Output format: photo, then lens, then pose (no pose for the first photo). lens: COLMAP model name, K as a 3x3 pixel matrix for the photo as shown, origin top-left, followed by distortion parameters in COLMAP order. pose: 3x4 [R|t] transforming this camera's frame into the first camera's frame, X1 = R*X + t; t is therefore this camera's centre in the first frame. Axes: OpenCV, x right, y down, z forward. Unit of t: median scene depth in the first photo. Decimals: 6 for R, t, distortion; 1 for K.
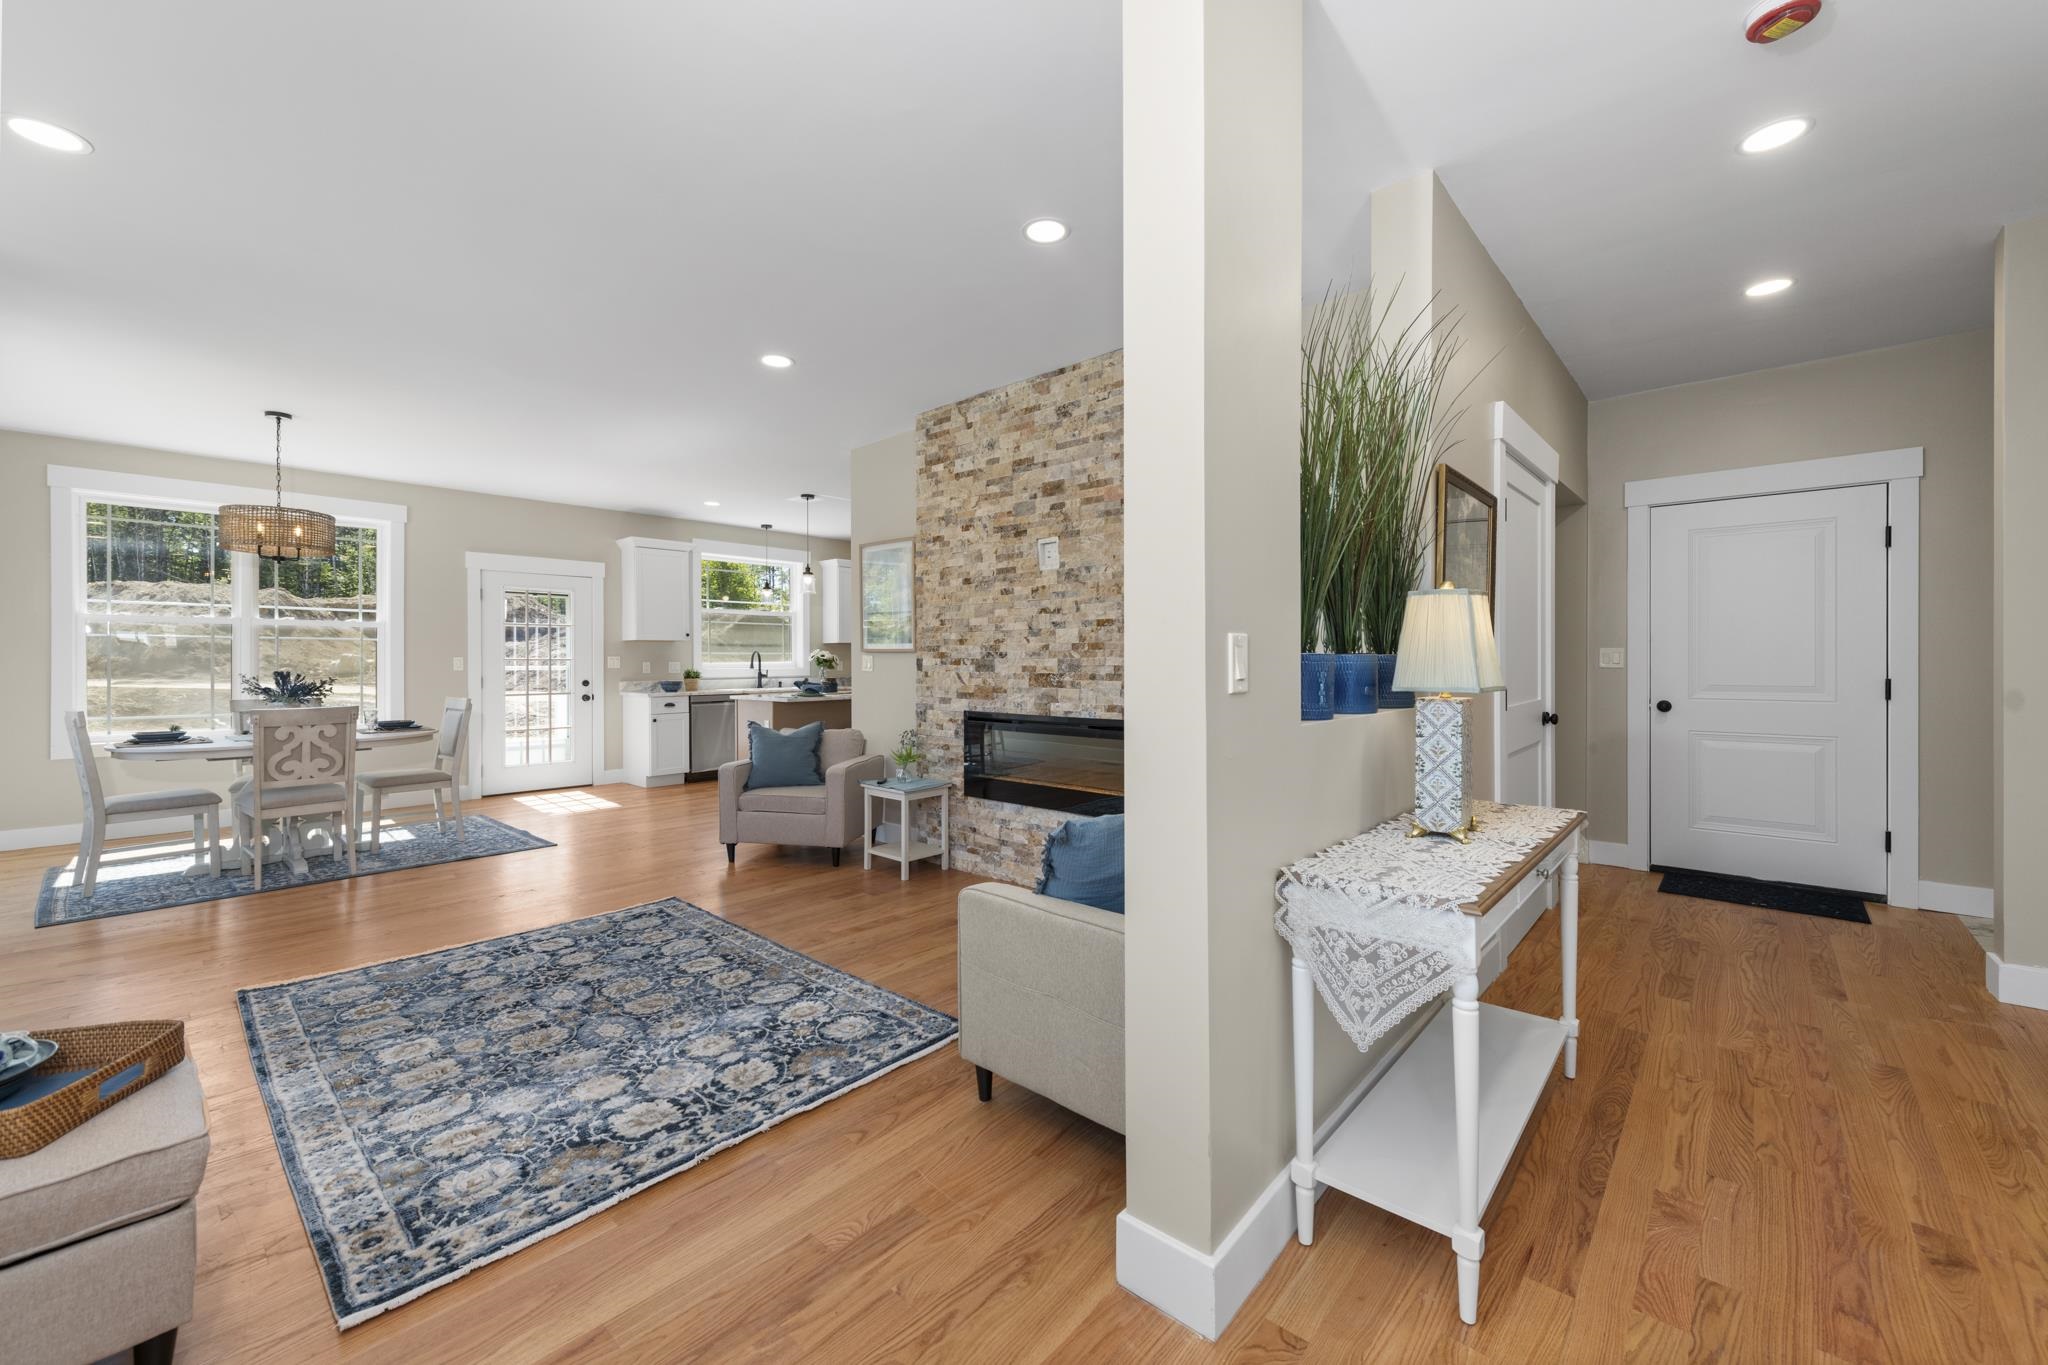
lens RADIAL K [[808.3, 0, 1023.4], [0, 808.3, 655.0], [0, 0, 1]] dist [0.018904, -0.004834]
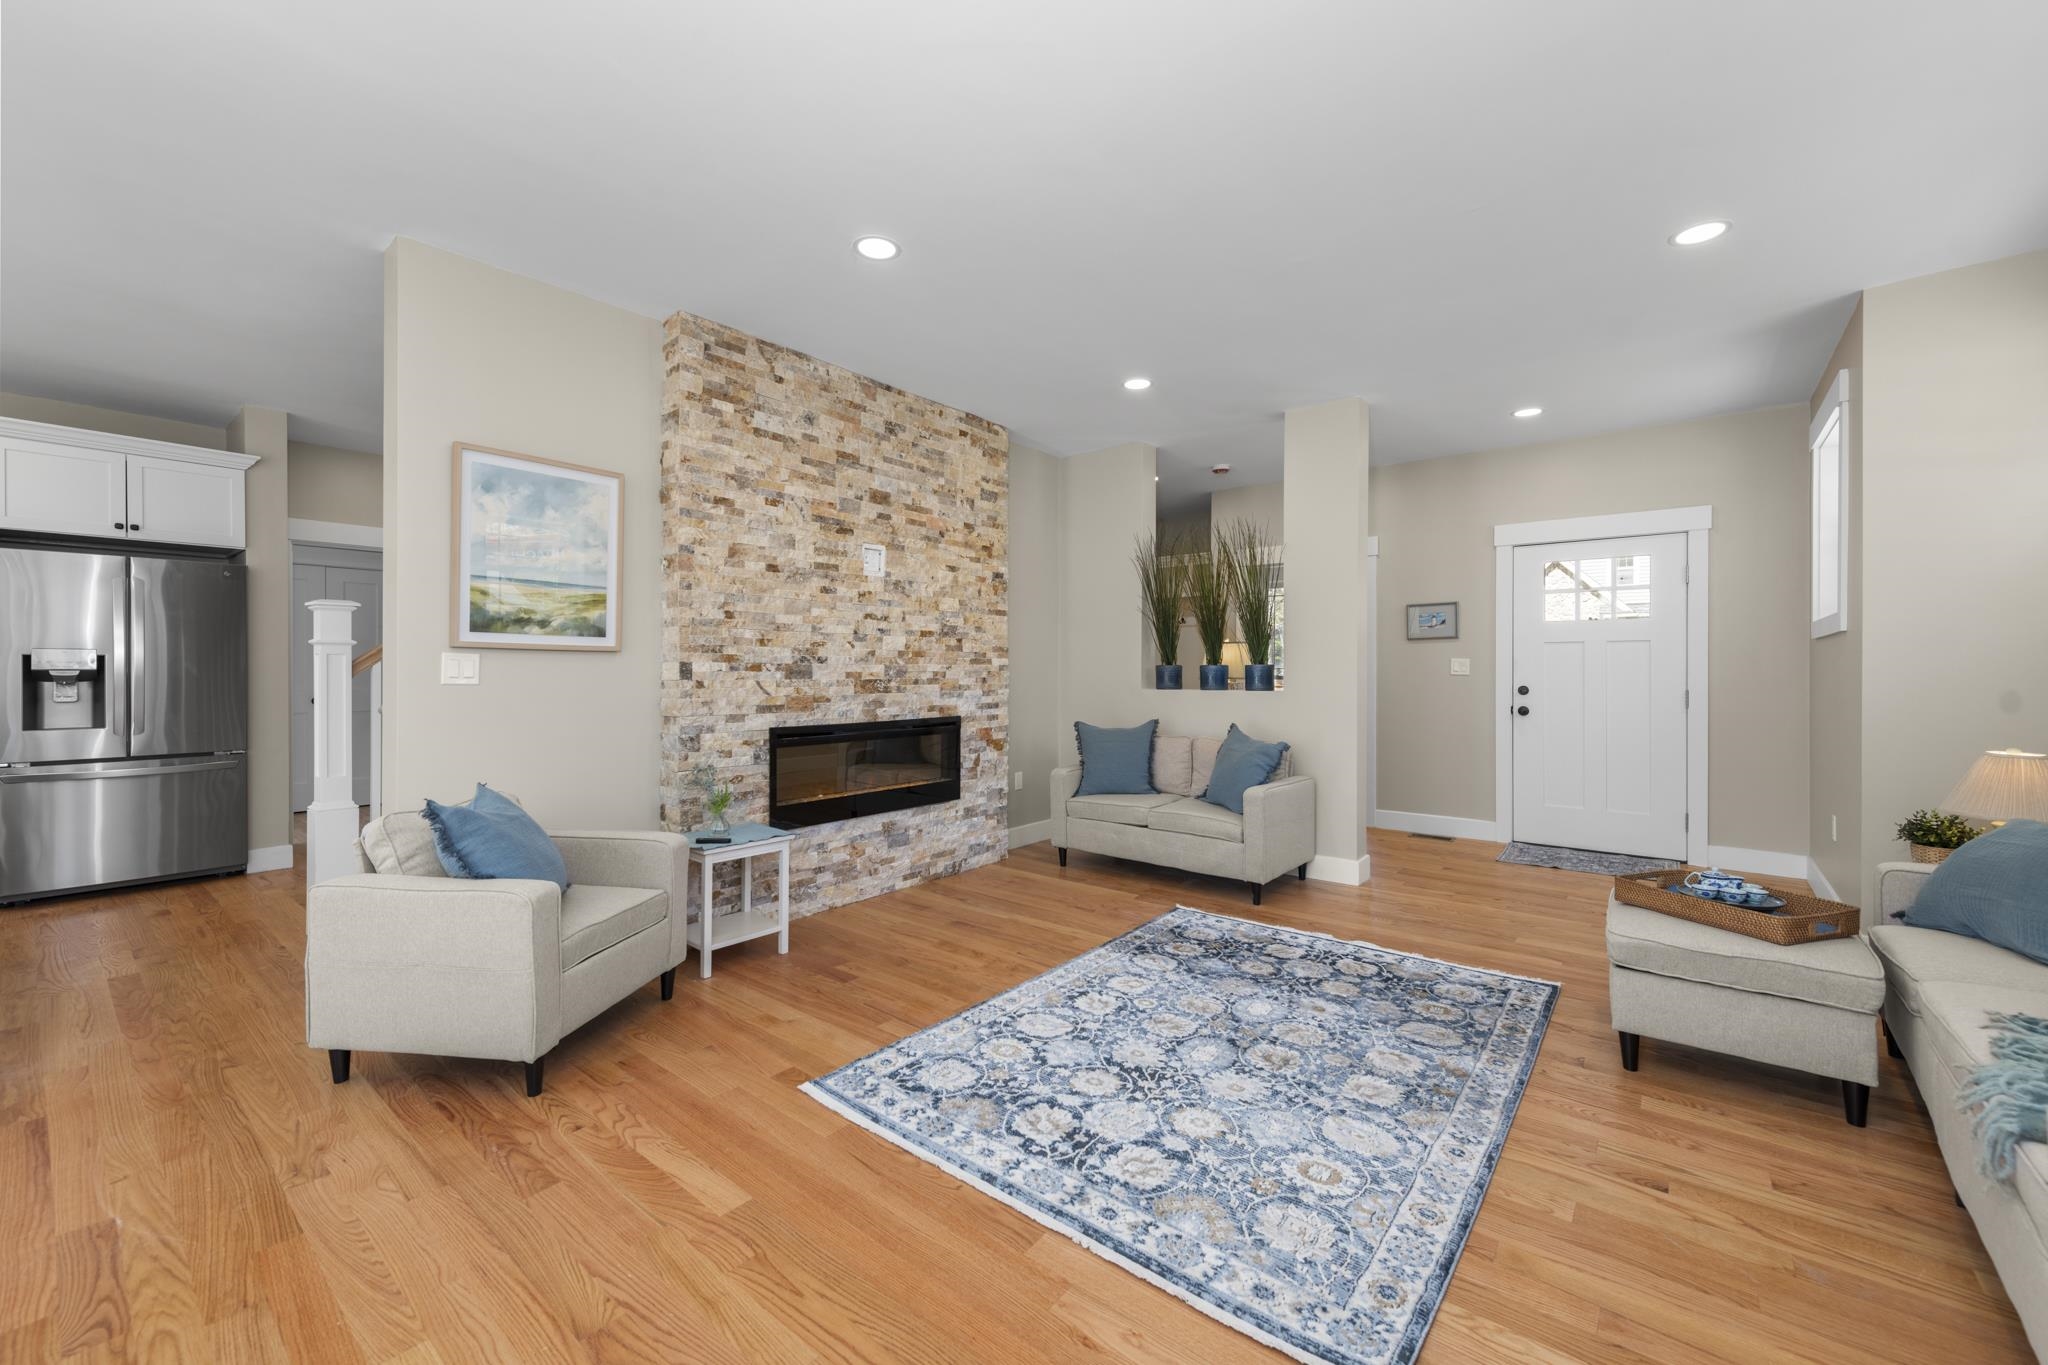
lens RADIAL K [[806.3, 0, 1037.6], [0, 806.3, 664.0], [0, 0, 1]] dist [0.020202, -0.007120]
pose [[-0.068917, 0.010802, 0.997564, -0.976778], [-0.007378, 0.999909, -0.011337, 0.013451], [-0.997595, -0.008142, -0.068831, 0.860624]]
